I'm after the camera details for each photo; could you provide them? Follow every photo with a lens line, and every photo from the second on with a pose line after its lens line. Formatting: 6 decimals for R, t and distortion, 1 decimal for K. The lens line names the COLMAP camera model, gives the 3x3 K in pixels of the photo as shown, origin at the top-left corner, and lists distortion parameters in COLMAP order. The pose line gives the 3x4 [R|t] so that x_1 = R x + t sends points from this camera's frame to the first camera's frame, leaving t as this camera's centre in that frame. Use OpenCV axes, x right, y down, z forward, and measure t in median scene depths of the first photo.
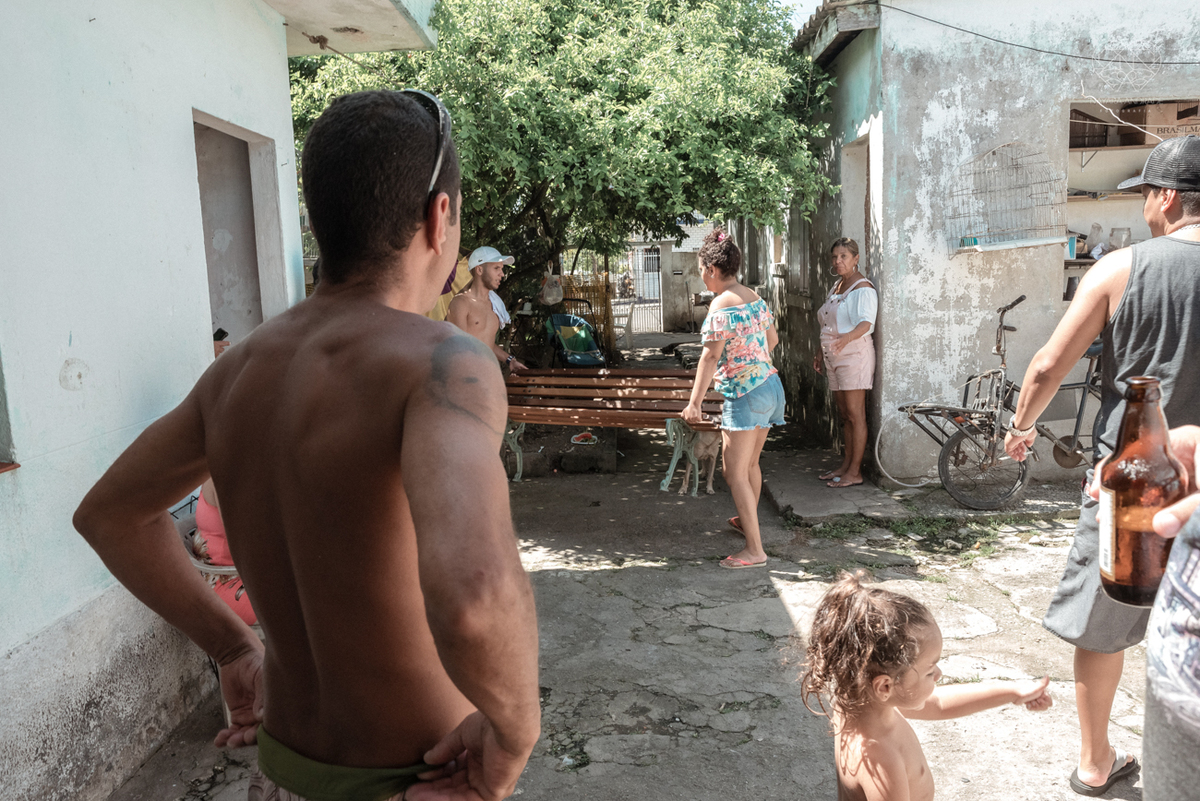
lens RADIAL K [[889.3, 0, 596.2], [0, 889.3, 407.3], [0, 0, 1]] dist [-0.042577, 0.000264]
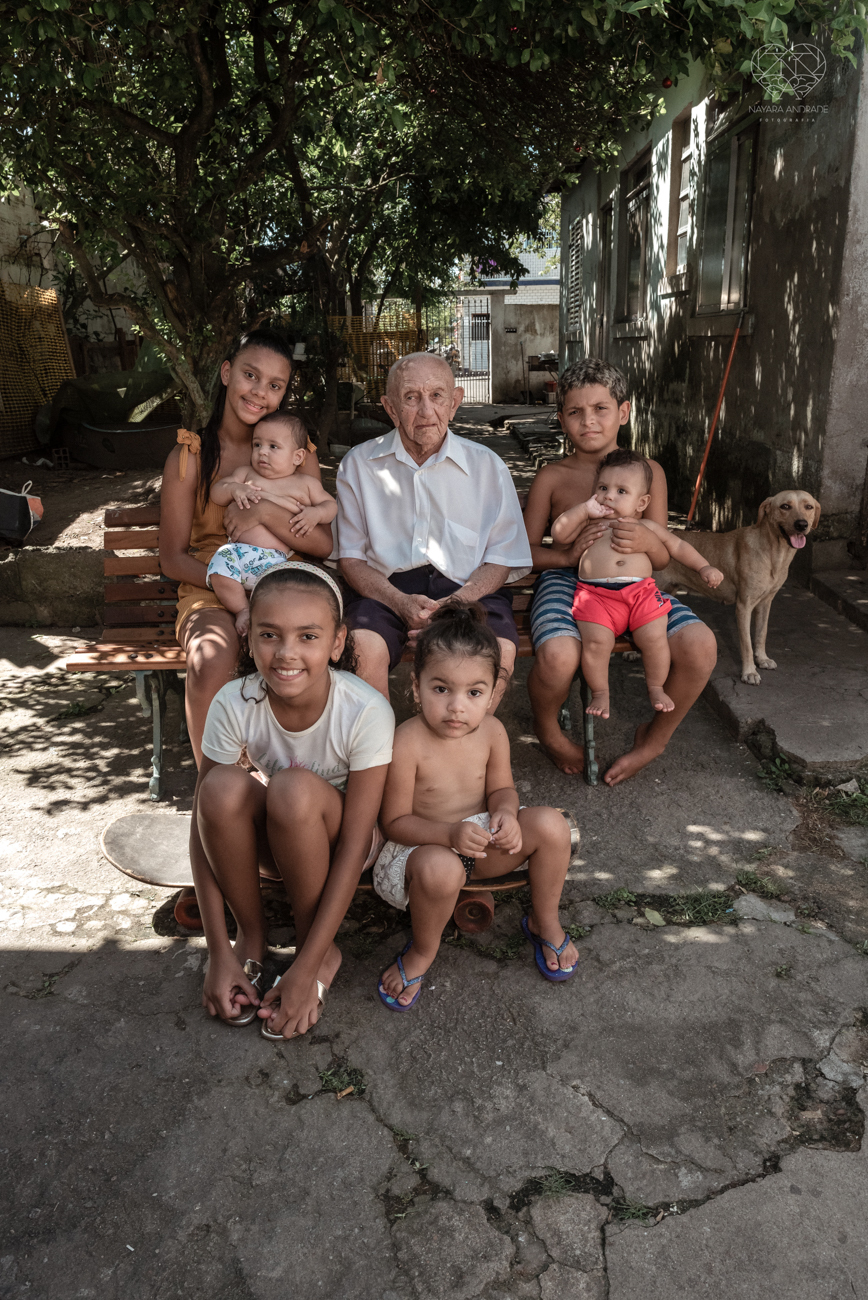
lens RADIAL K [[886.2, 0, 419.5], [0, 886.2, 648.3], [0, 0, 1]] dist [-0.066667, 0.030396]
pose [[0.999945, 0.010479, -0.000136, 0.037332], [-0.010296, 0.984724, 0.173818, -0.004984], [0.001955, -0.173807, 0.984778, 0.547954]]
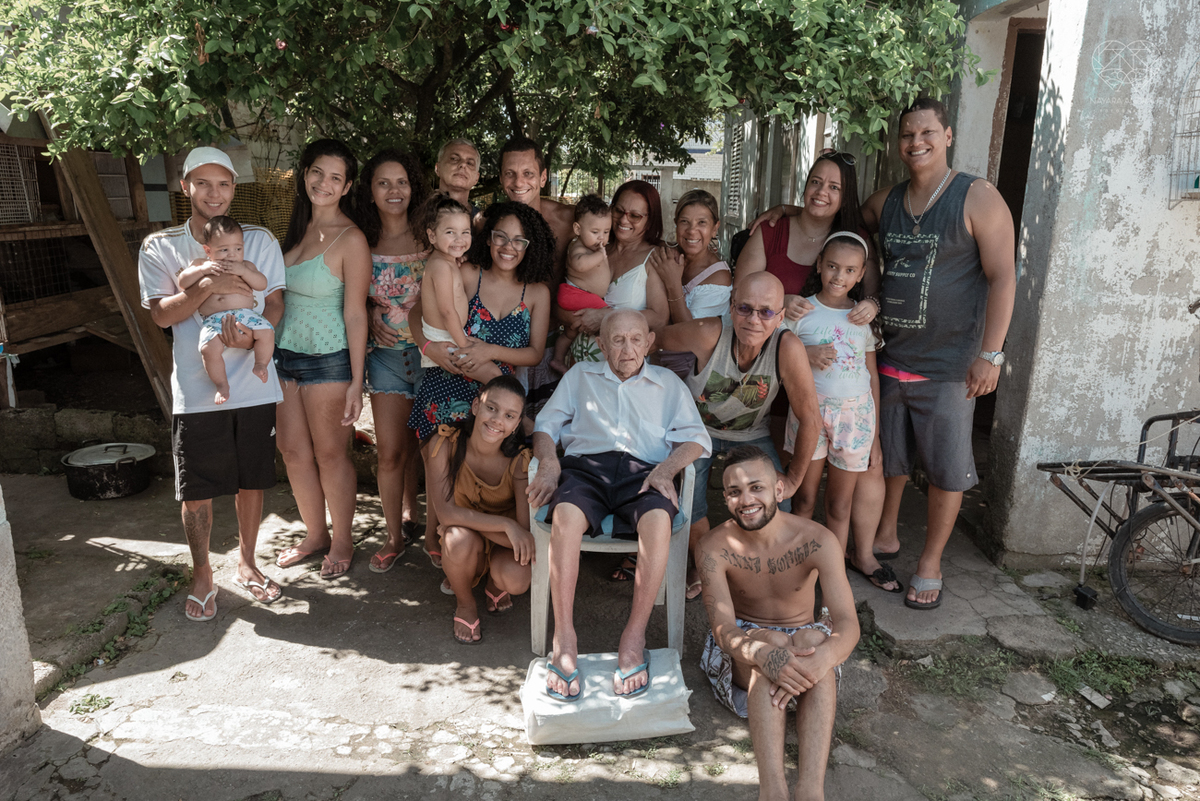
lens RADIAL K [[818.1, 0, 598.2], [0, 818.1, 410.9], [0, 0, 1]] dist [-0.066667, 0.030396]
pose [[0.998140, 0.058104, 0.018451, 0.017327], [-0.059730, 0.992655, 0.105211, -0.066251], [-0.012202, -0.106117, 0.994279, 0.461114]]
